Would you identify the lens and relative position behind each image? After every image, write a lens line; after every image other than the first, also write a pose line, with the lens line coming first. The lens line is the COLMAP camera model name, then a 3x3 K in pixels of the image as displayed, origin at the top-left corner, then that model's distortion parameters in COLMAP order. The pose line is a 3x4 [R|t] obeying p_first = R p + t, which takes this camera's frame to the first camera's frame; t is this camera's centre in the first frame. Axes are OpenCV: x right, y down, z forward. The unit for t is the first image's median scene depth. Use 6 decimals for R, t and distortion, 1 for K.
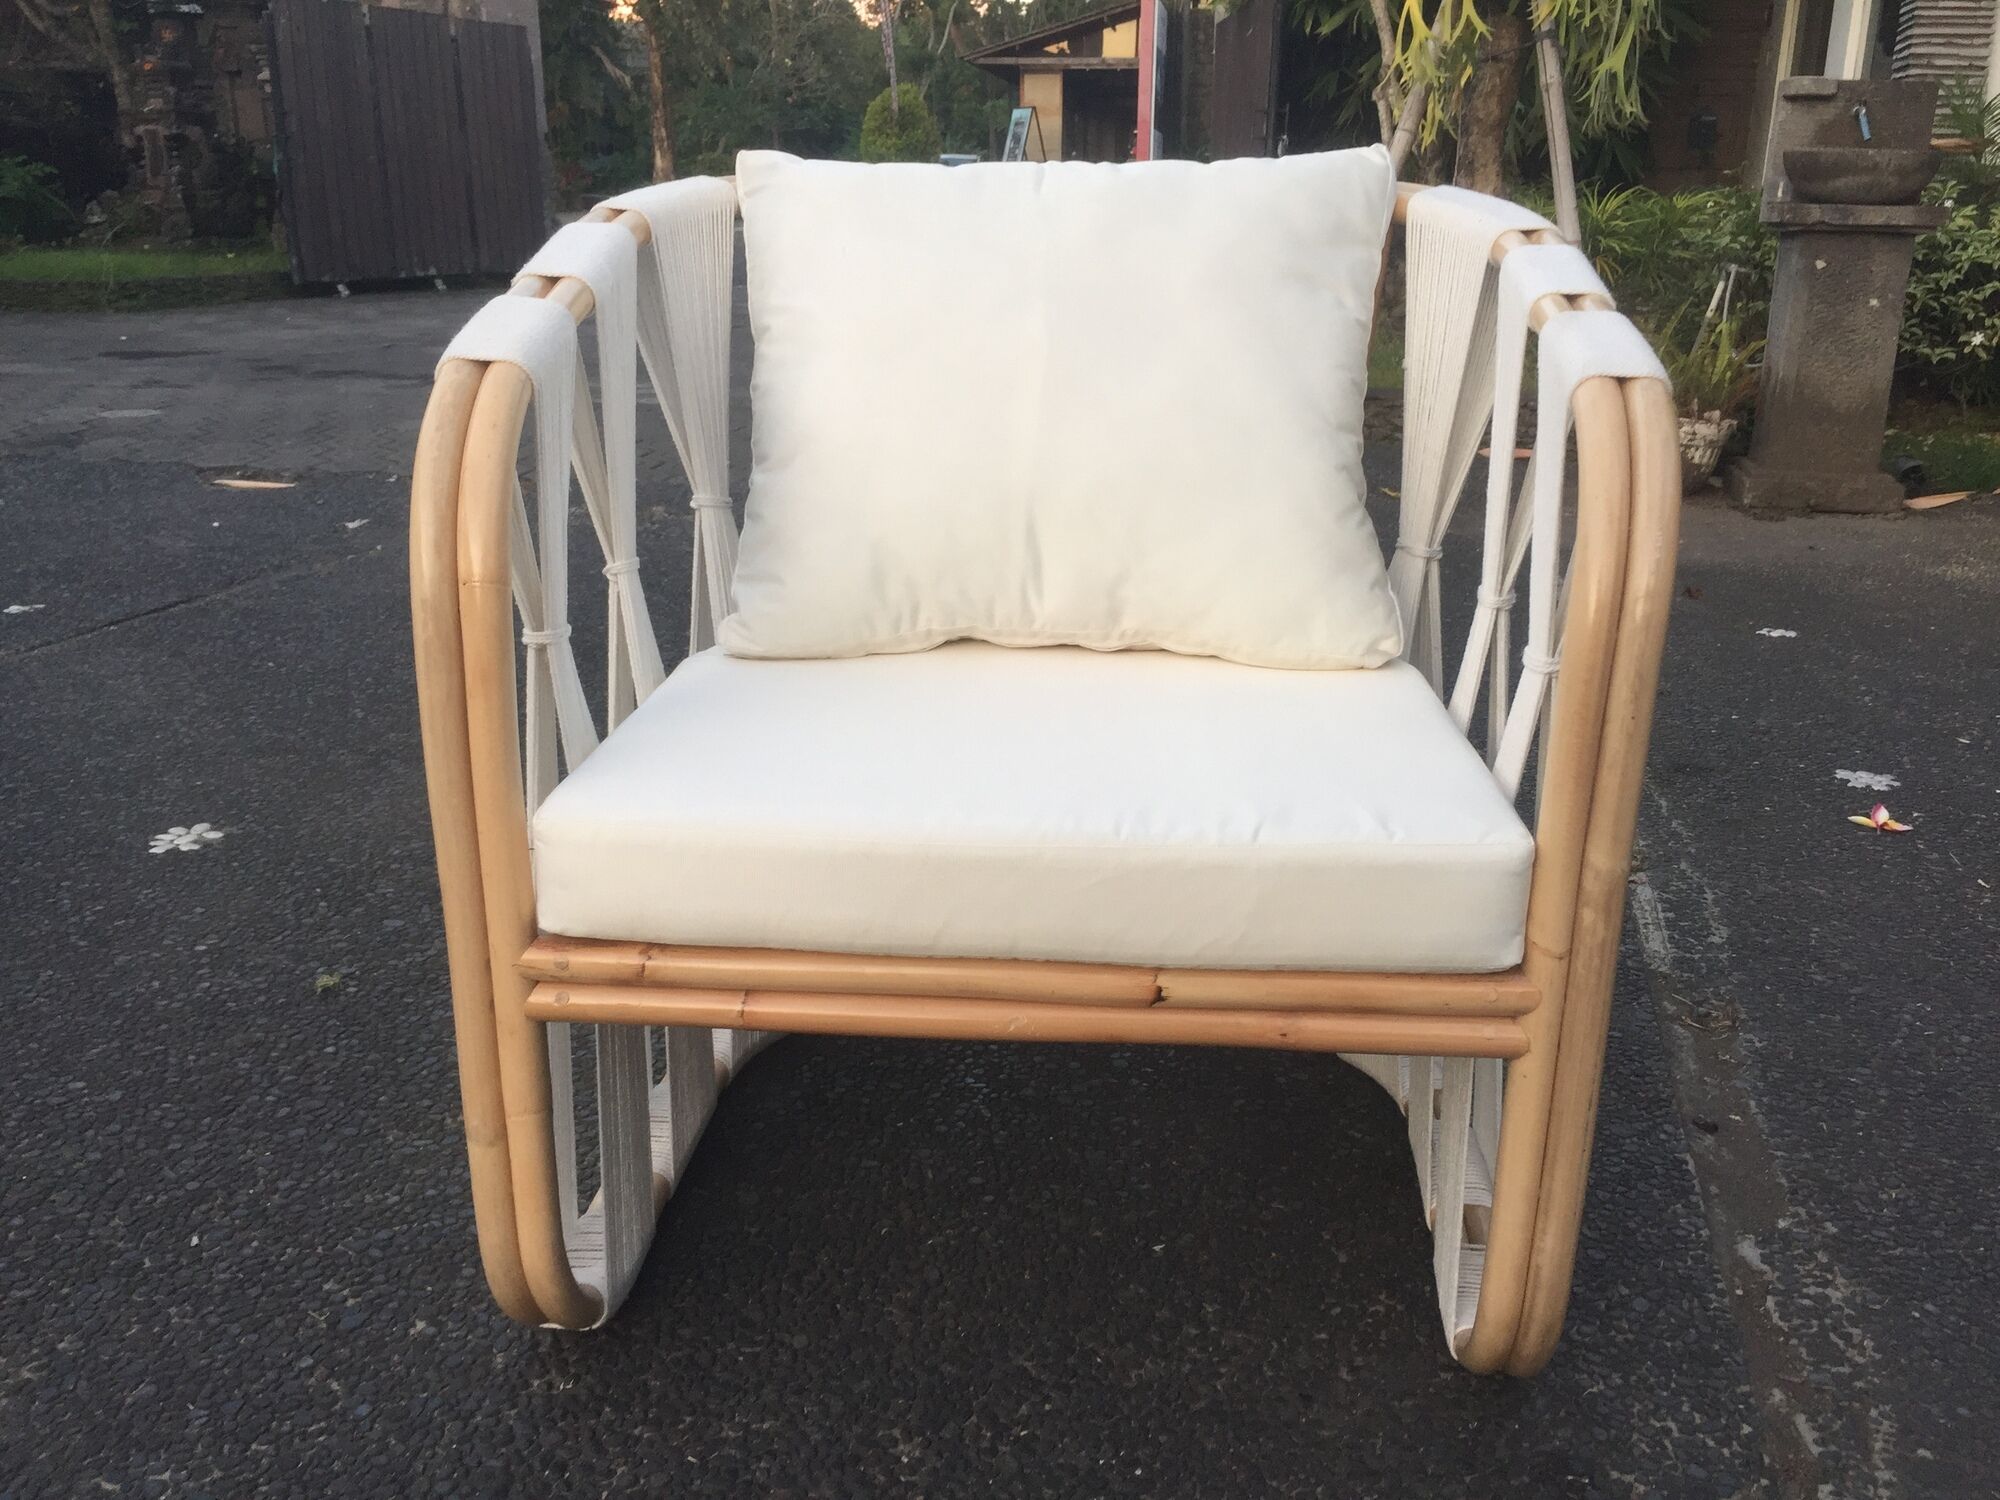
lens RADIAL K [[1688.6, 0, 1008.0], [0, 1688.6, 746.5], [0, 0, 1]] dist [0.075773, -0.108890]
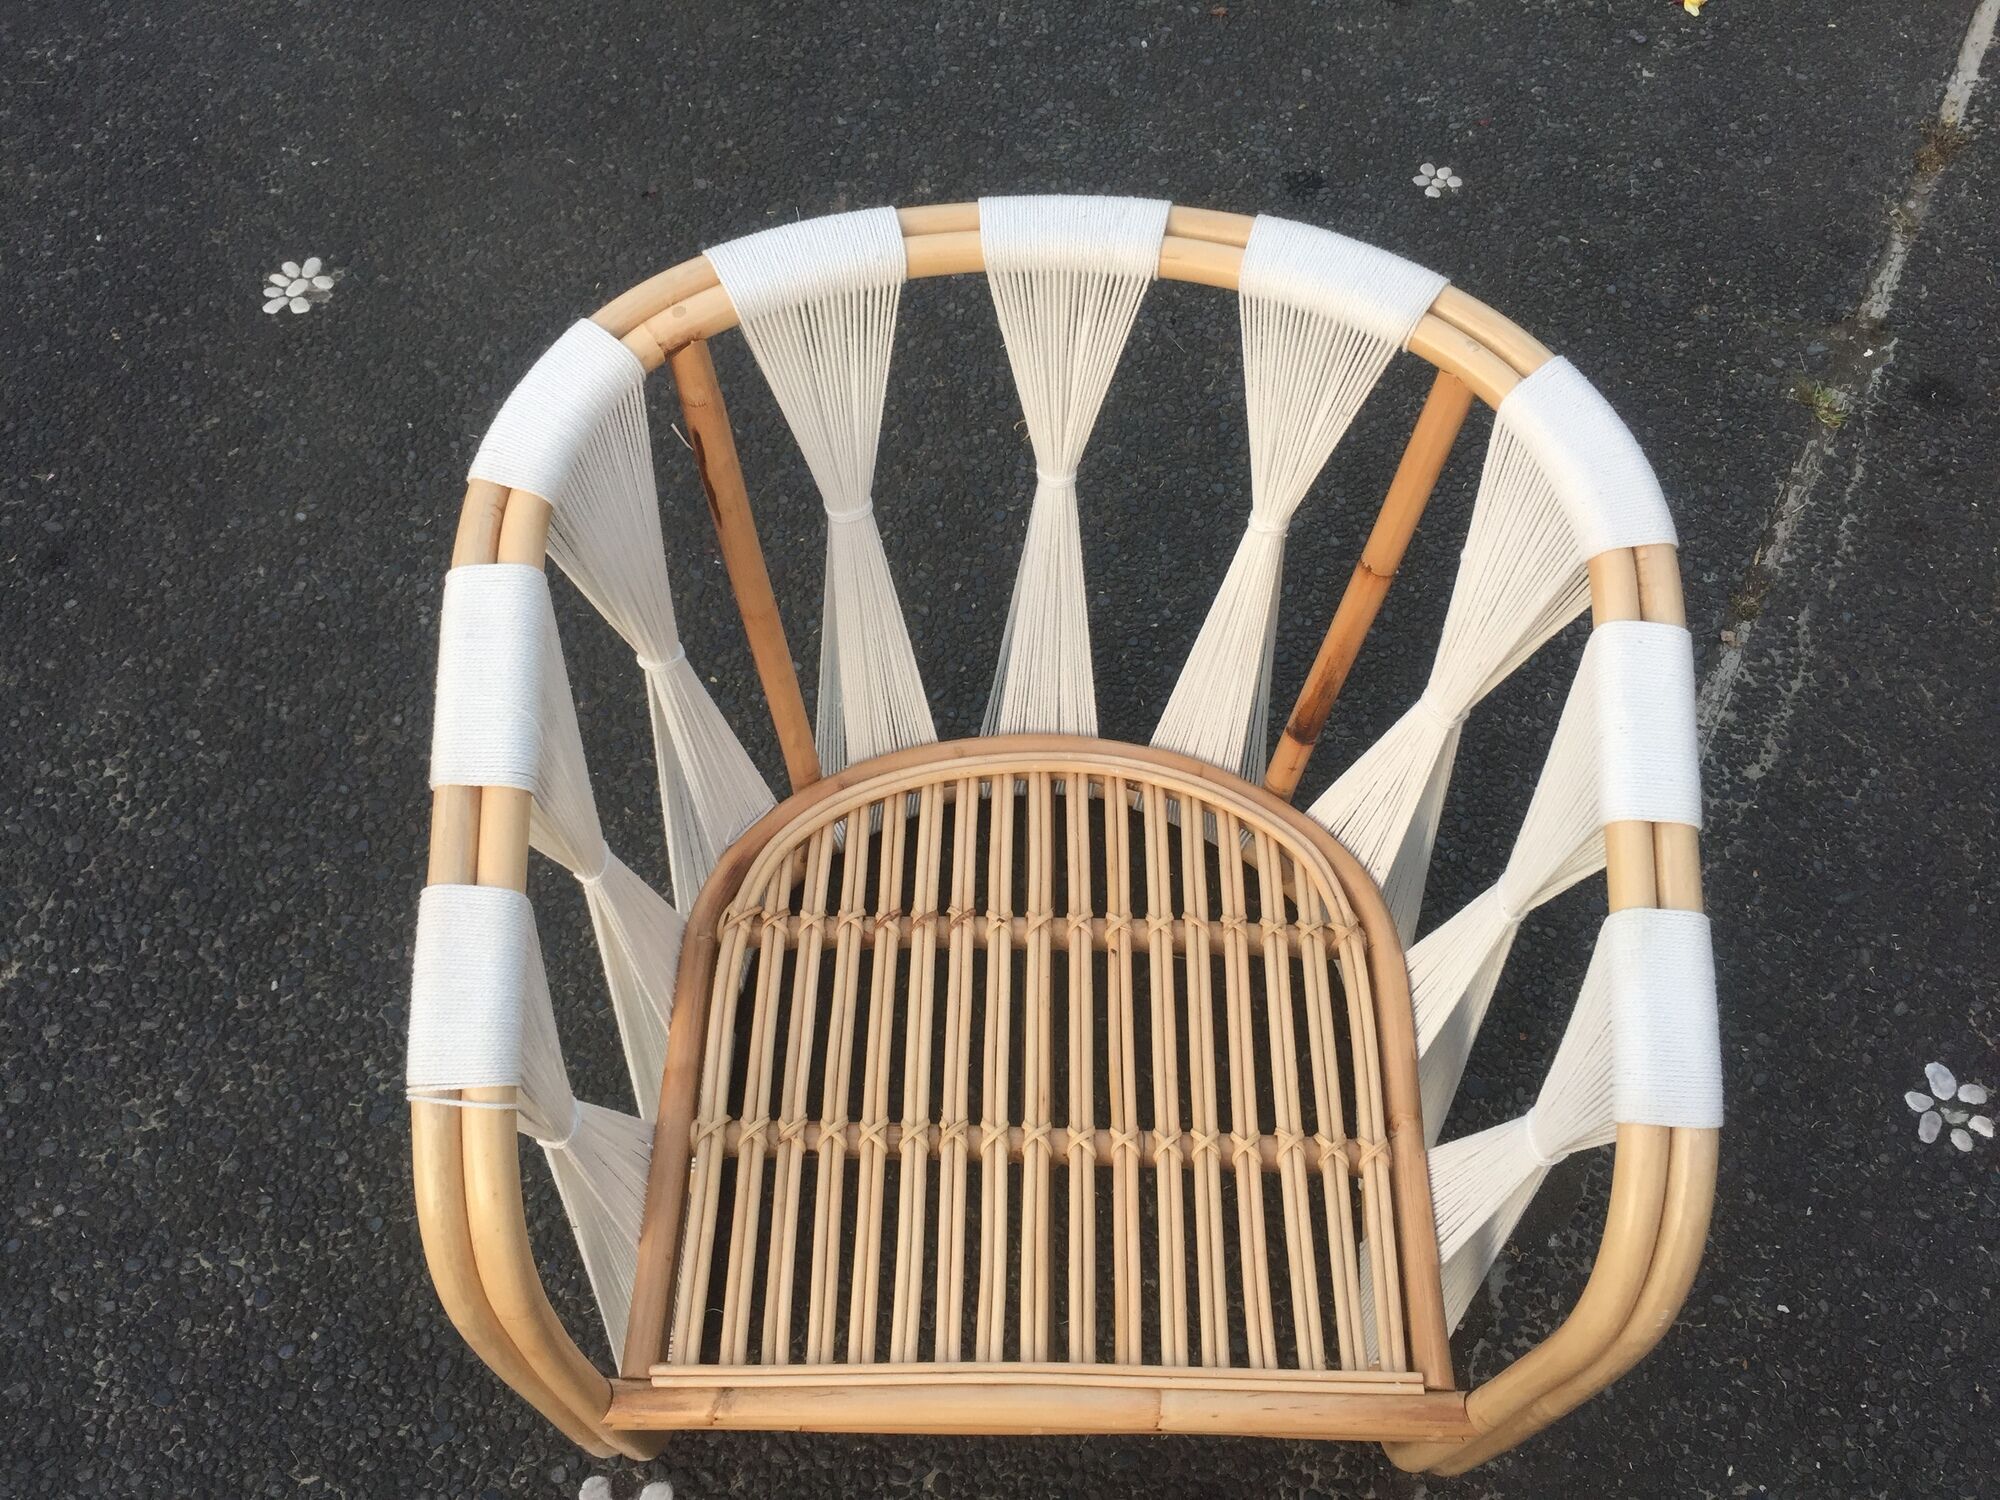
lens RADIAL K [[1688.6, 0, 1008.0], [0, 1688.6, 746.5], [0, 0, 1]] dist [0.075773, -0.108890]
pose [[0.970405, 0.208798, -0.121318, 0.046613], [-0.079226, 0.749854, 0.656843, -0.193262], [0.228118, -0.627792, 0.744204, 0.075980]]
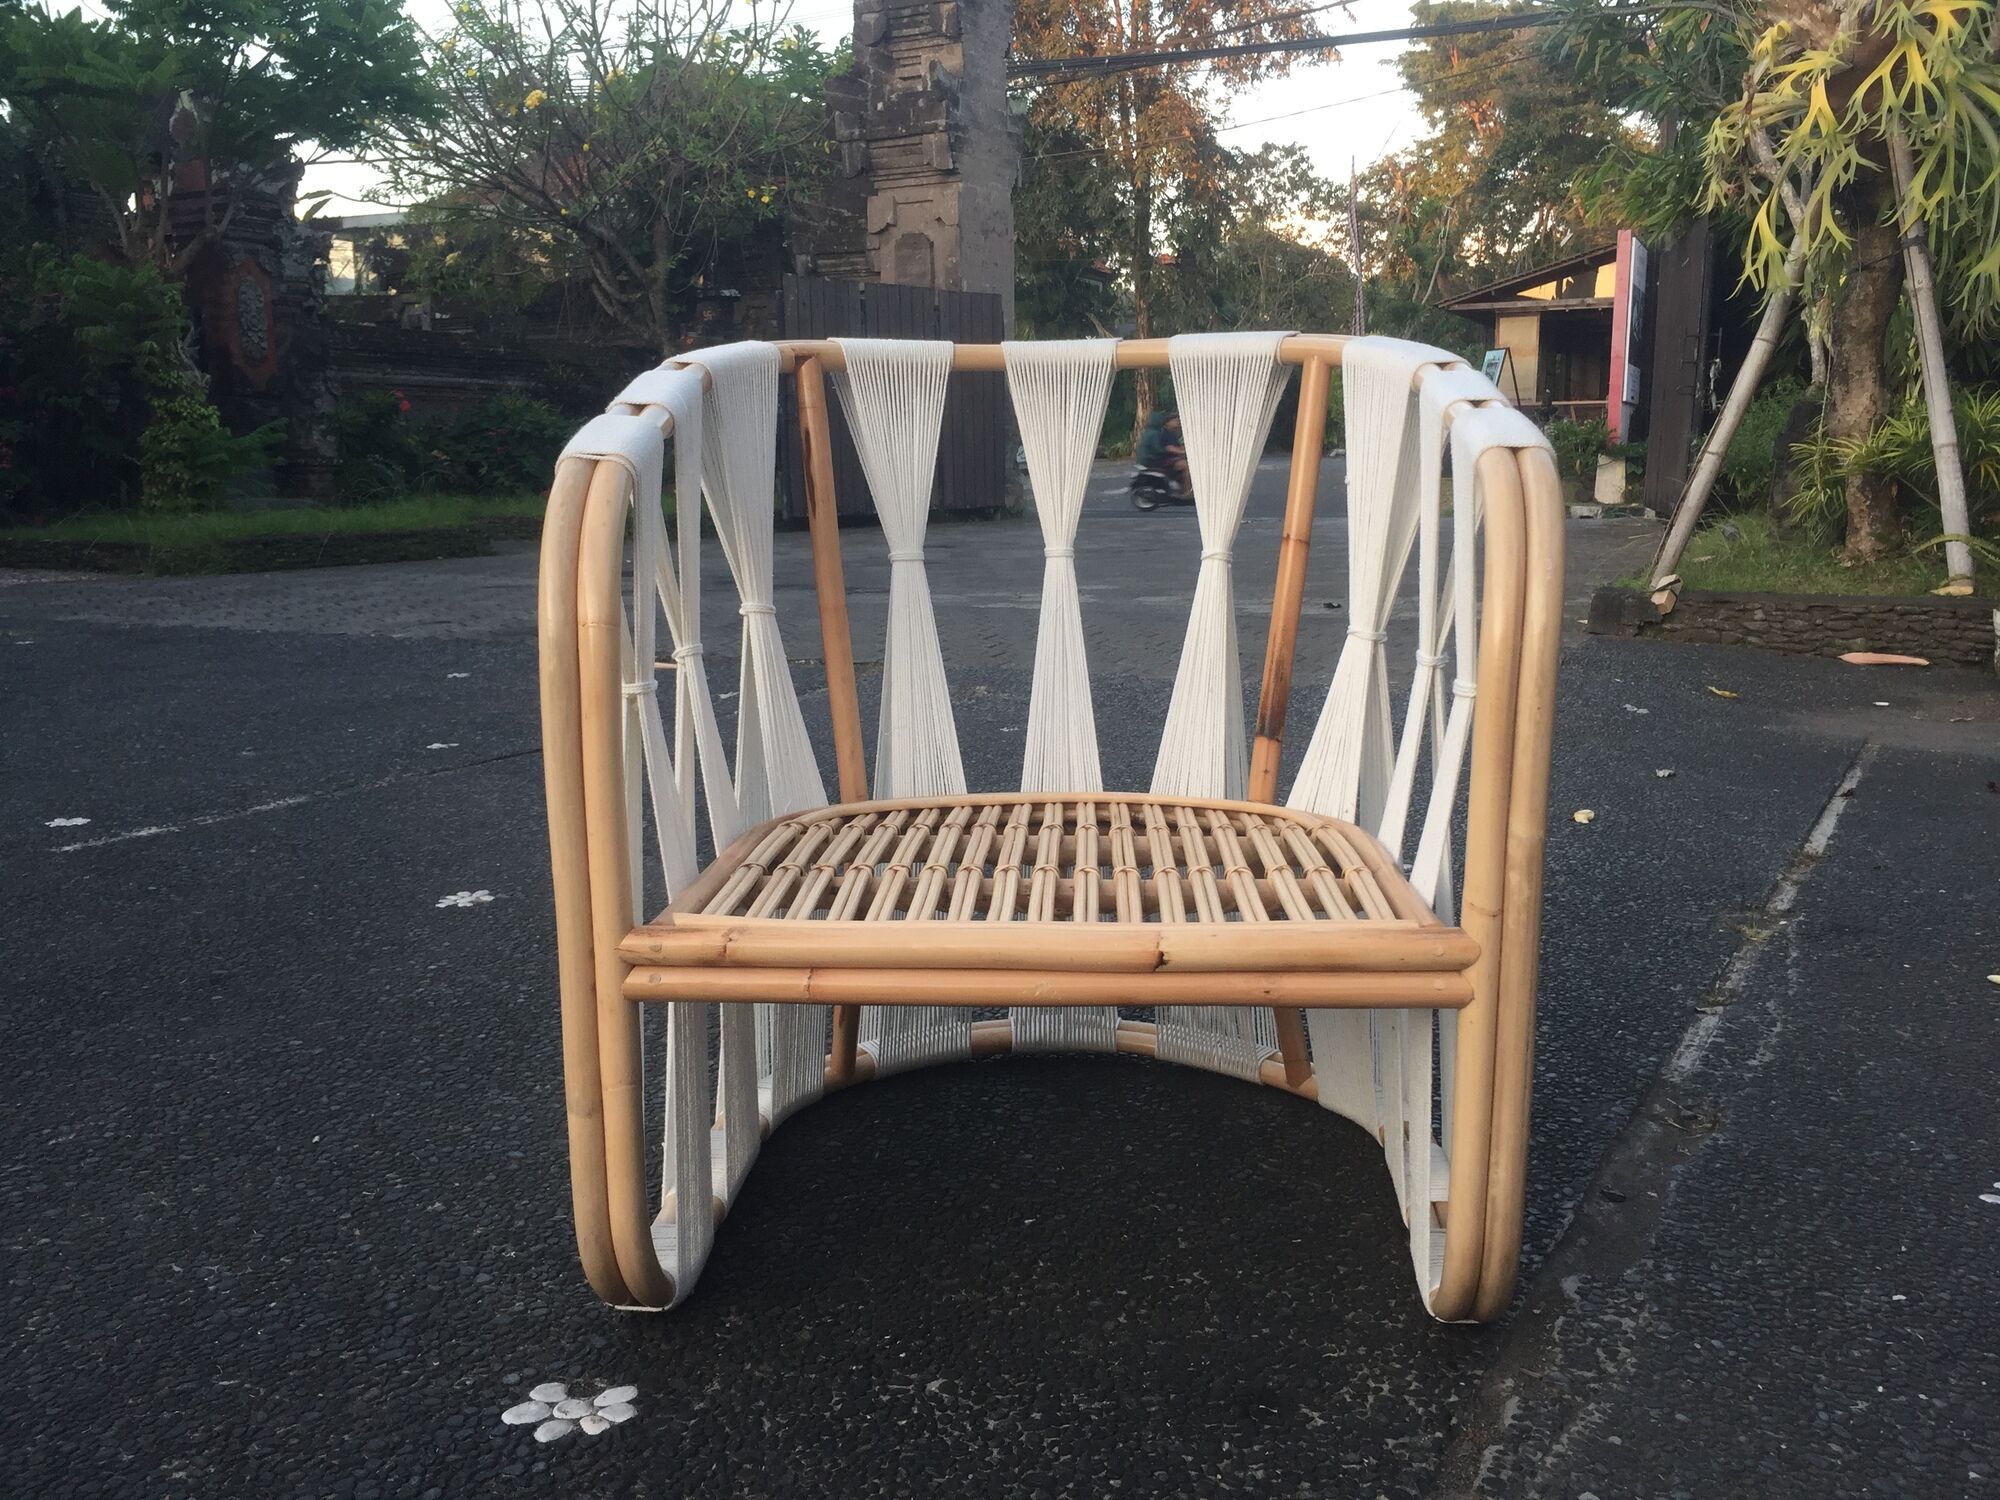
lens RADIAL K [[1677.4, 0, 1010.4], [0, 1677.4, 755.1], [0, 0, 1]] dist [0.080997, -0.118803]
pose [[0.962855, 0.029129, -0.268442, 0.099849], [-0.063611, 0.990653, -0.120666, 0.032073], [0.262418, 0.133259, 0.955709, -0.037354]]
